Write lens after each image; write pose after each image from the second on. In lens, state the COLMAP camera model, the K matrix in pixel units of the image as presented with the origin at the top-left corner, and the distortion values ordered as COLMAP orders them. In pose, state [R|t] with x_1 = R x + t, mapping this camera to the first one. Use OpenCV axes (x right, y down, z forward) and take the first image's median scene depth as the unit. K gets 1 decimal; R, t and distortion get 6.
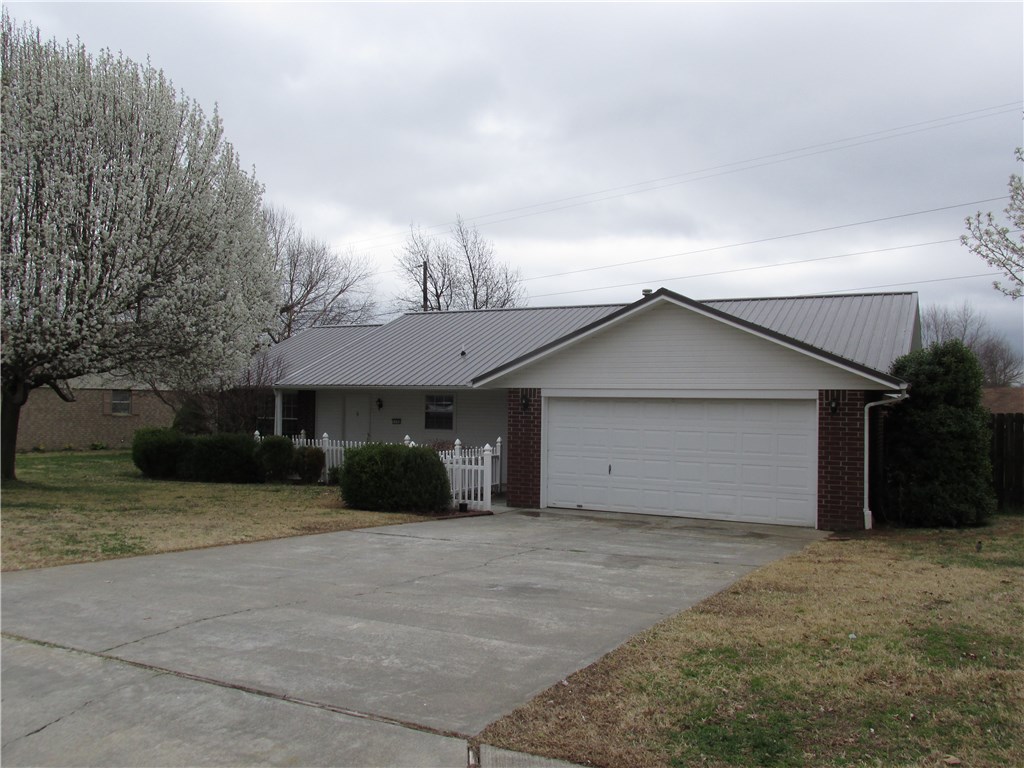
lens RADIAL K [[846.8, 0, 512.0], [0, 846.8, 384.0], [0, 0, 1]] dist [-0.028019, -0.000189]
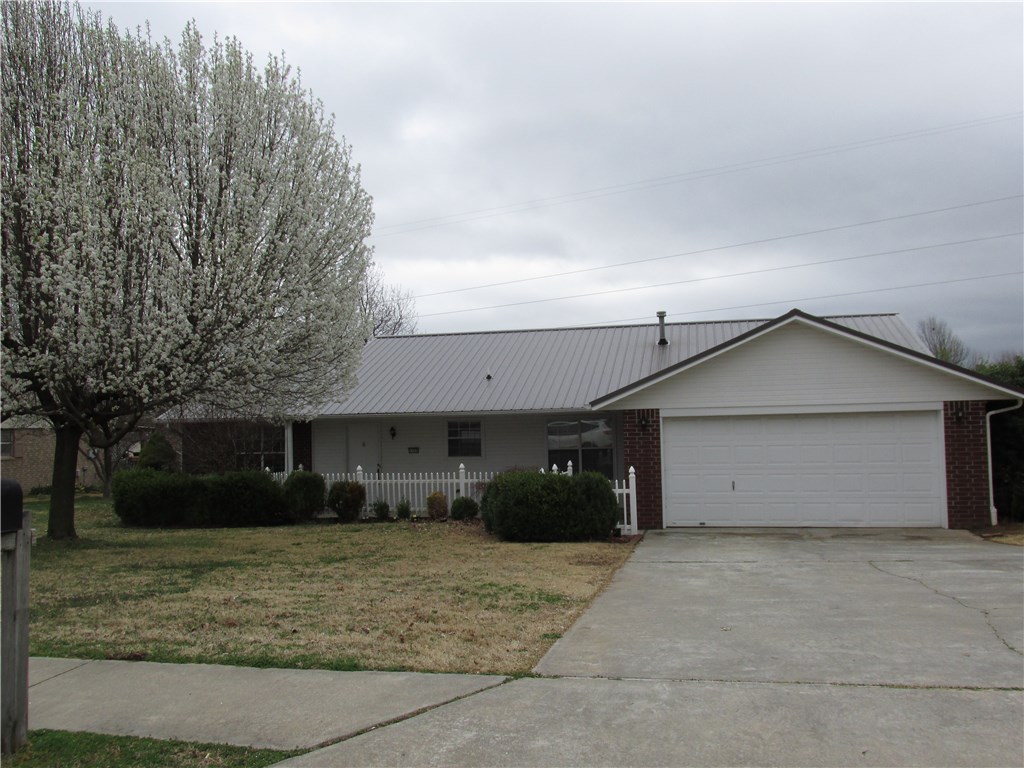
lens RADIAL K [[846.8, 0, 512.0], [0, 846.8, 384.0], [0, 0, 1]] dist [-0.028019, -0.000189]
pose [[0.964518, -0.023028, 0.263009, -0.408246], [0.030437, 0.999245, -0.024129, -0.005578], [-0.262255, 0.031278, 0.964492, 0.080245]]
